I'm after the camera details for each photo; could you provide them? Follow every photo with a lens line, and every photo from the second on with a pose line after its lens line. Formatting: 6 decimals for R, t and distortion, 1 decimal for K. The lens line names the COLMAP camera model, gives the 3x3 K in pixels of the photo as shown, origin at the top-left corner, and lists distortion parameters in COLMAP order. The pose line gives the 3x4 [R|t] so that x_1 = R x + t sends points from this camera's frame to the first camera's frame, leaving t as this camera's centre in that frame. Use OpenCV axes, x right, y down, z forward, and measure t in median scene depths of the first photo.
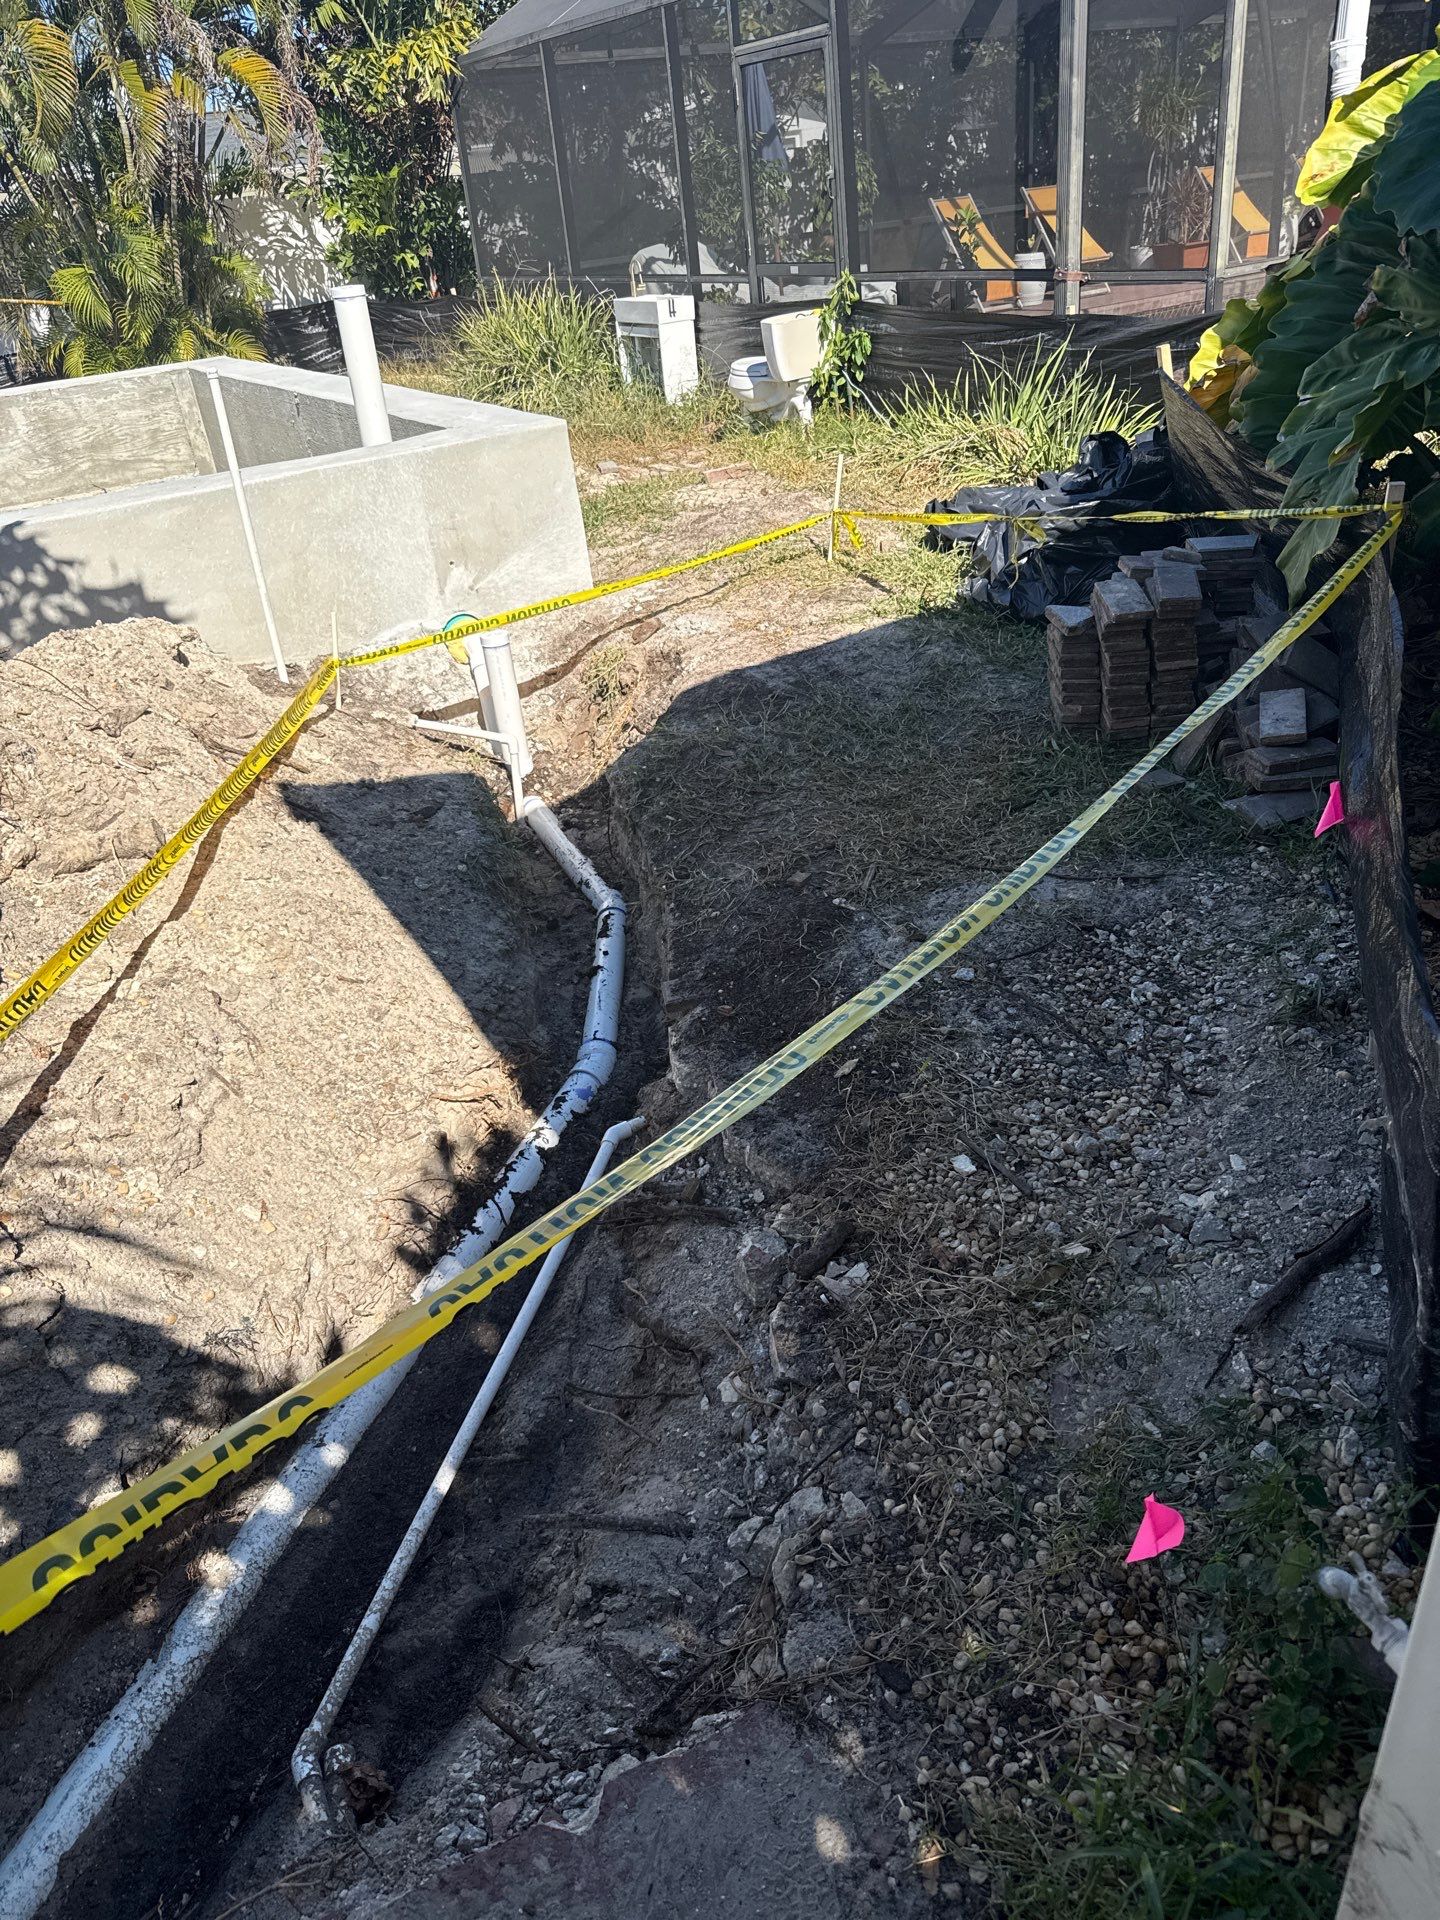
lens RADIAL K [[1356.2, 0, 720.0], [0, 1356.2, 960.0], [0, 0, 1]] dist [0.055339, -0.094962]
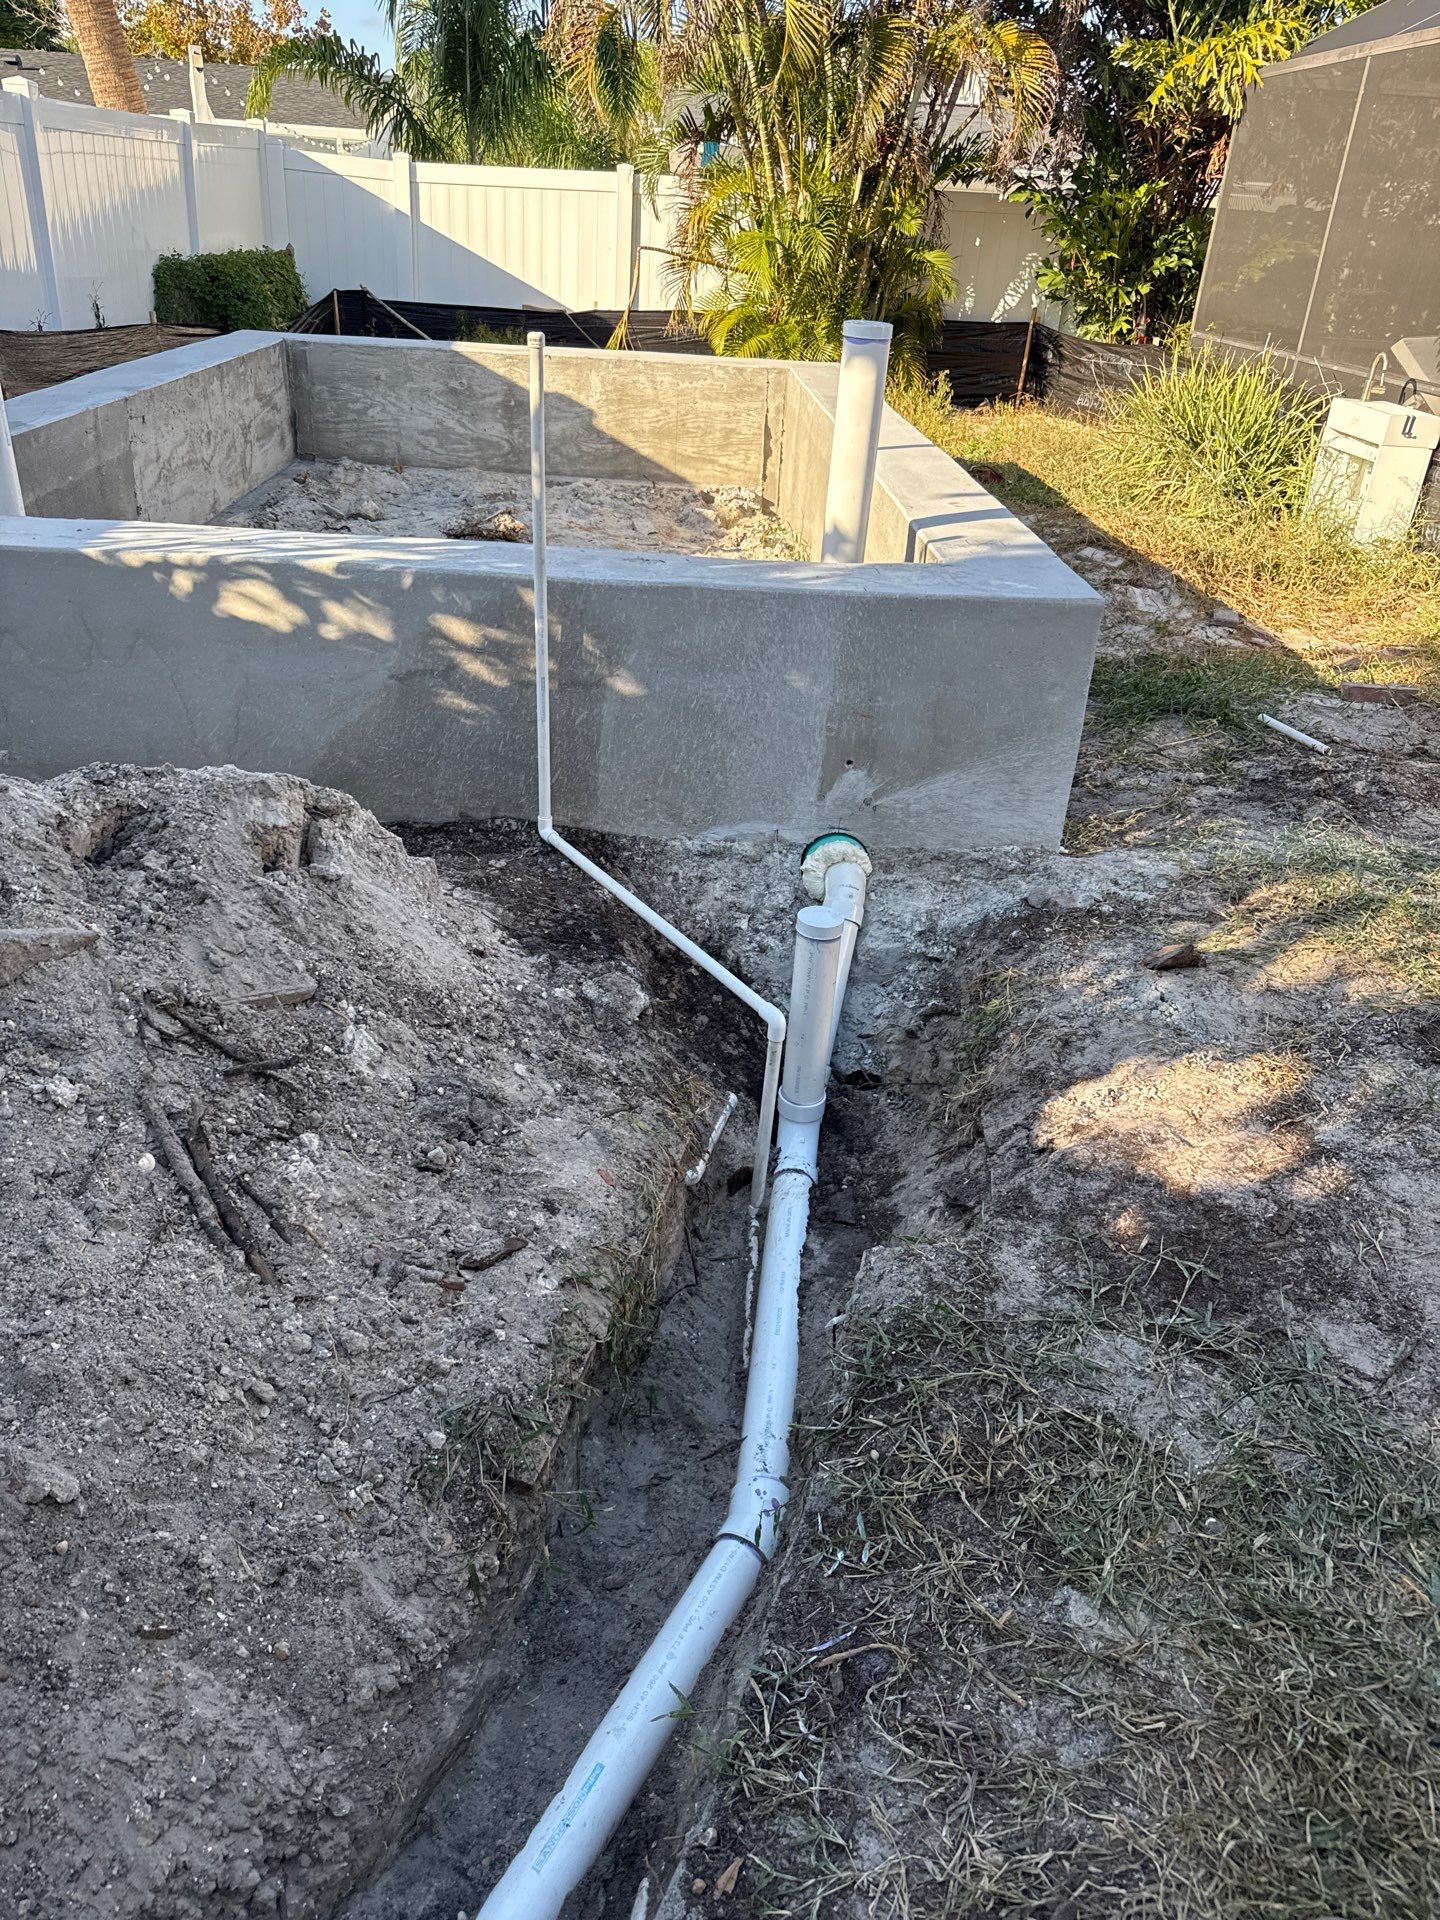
lens RADIAL K [[1356.2, 0, 720.0], [0, 1356.2, 960.0], [0, 0, 1]] dist [0.055339, -0.094962]
pose [[0.861939, 0.369819, -0.346834, 0.013591], [-0.371507, 0.926199, 0.064325, -0.218336], [0.345026, 0.073407, 0.935718, 0.362270]]
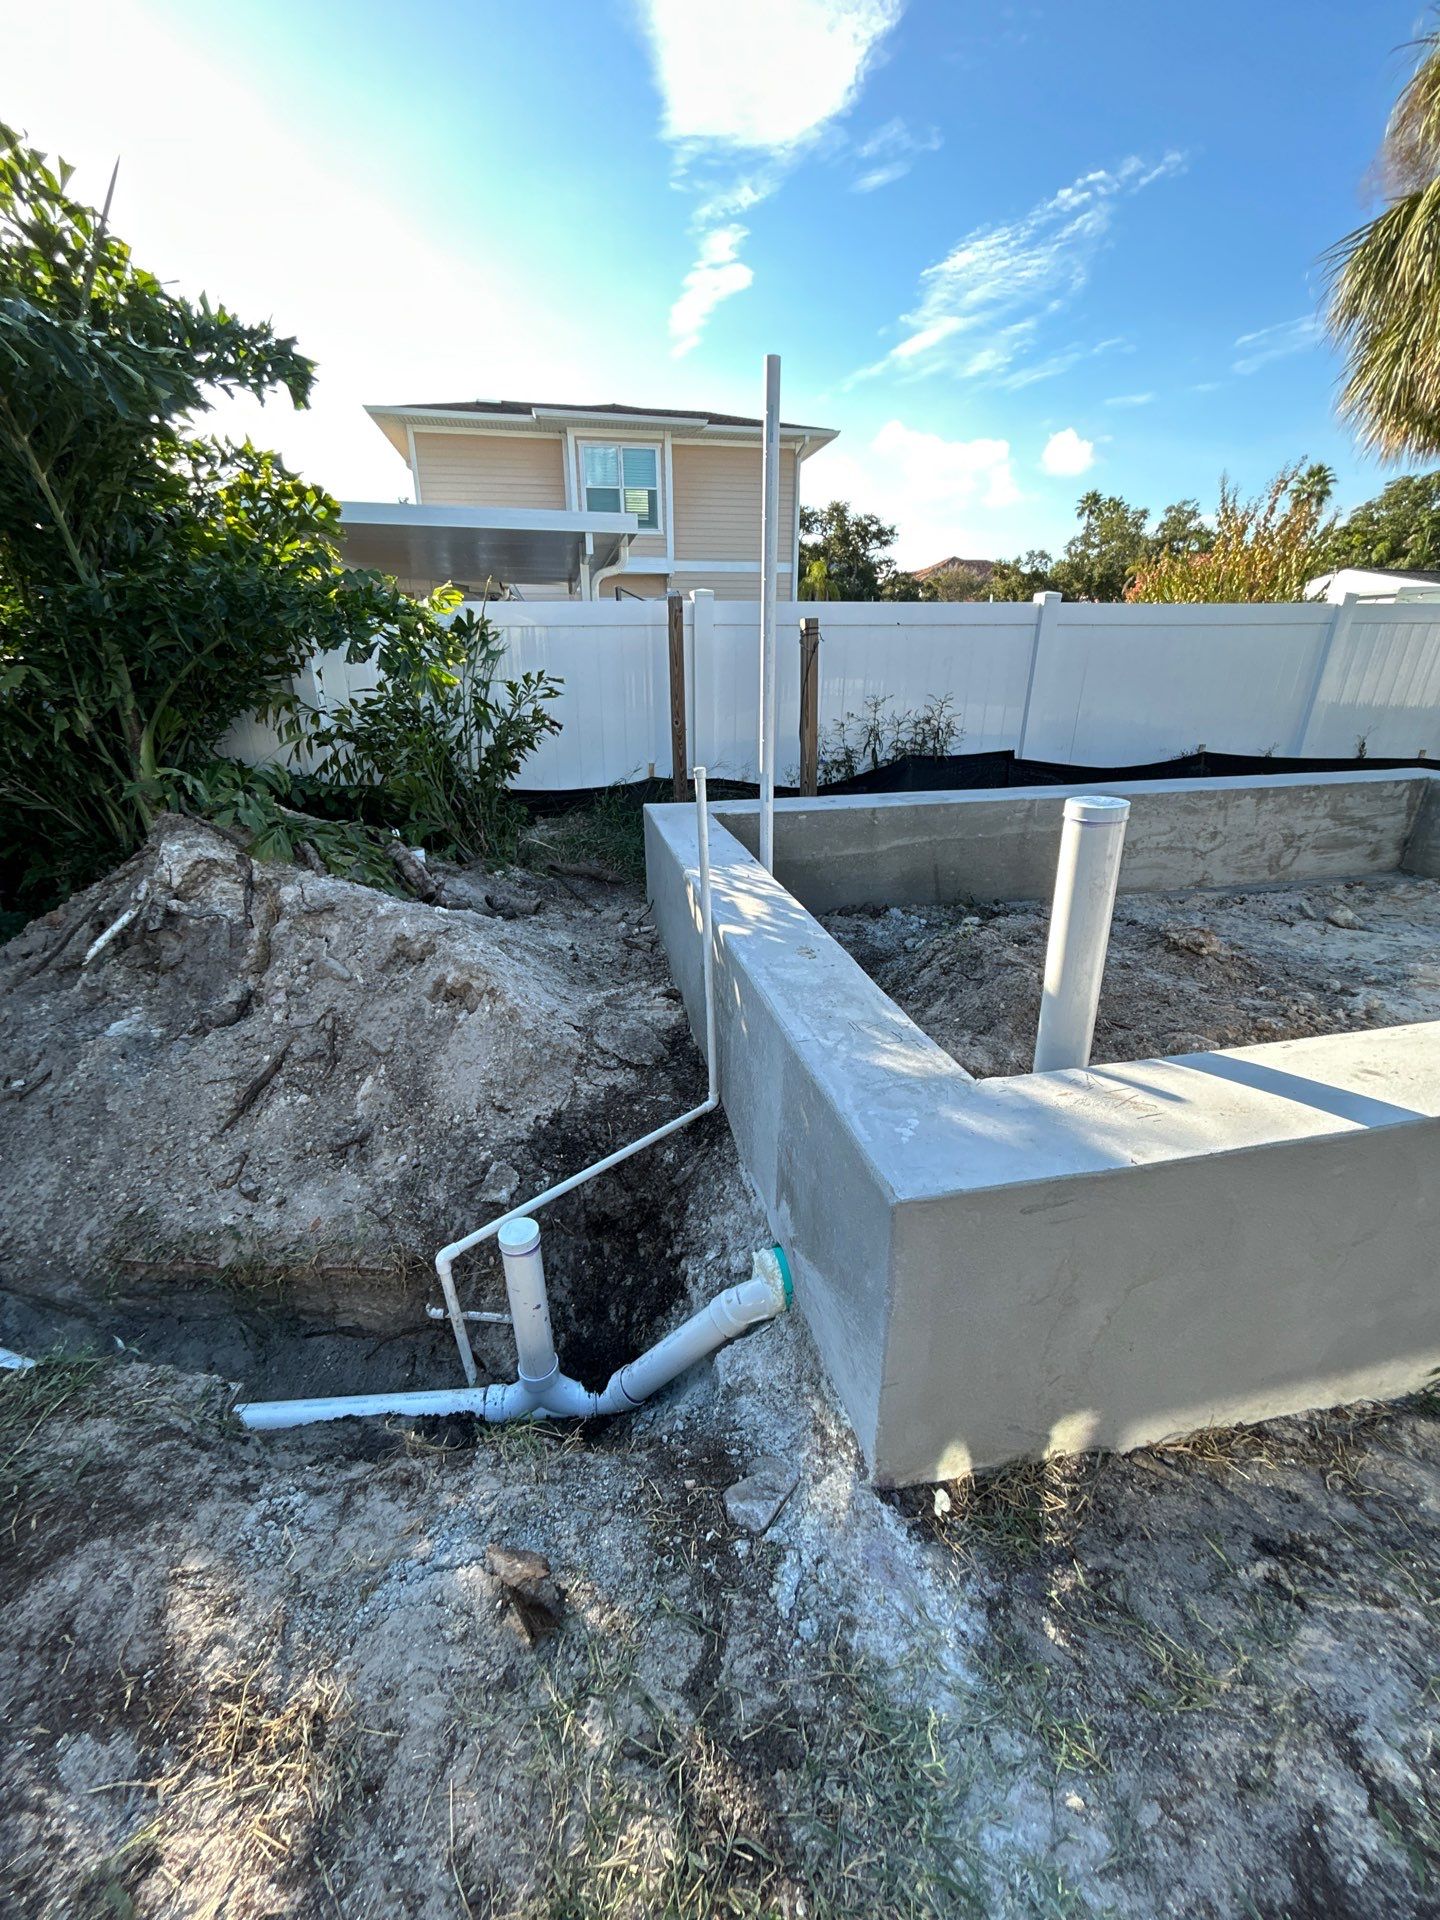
lens RADIAL K [[766.6, 0, 710.3], [0, 766.6, 969.1], [0, 0, 1]] dist [-0.001118, -0.000051]
pose [[-0.335552, 0.463864, -0.819899, 0.063805], [-0.417653, 0.706887, 0.570855, -0.557856], [0.844376, 0.533986, -0.043463, 0.928101]]
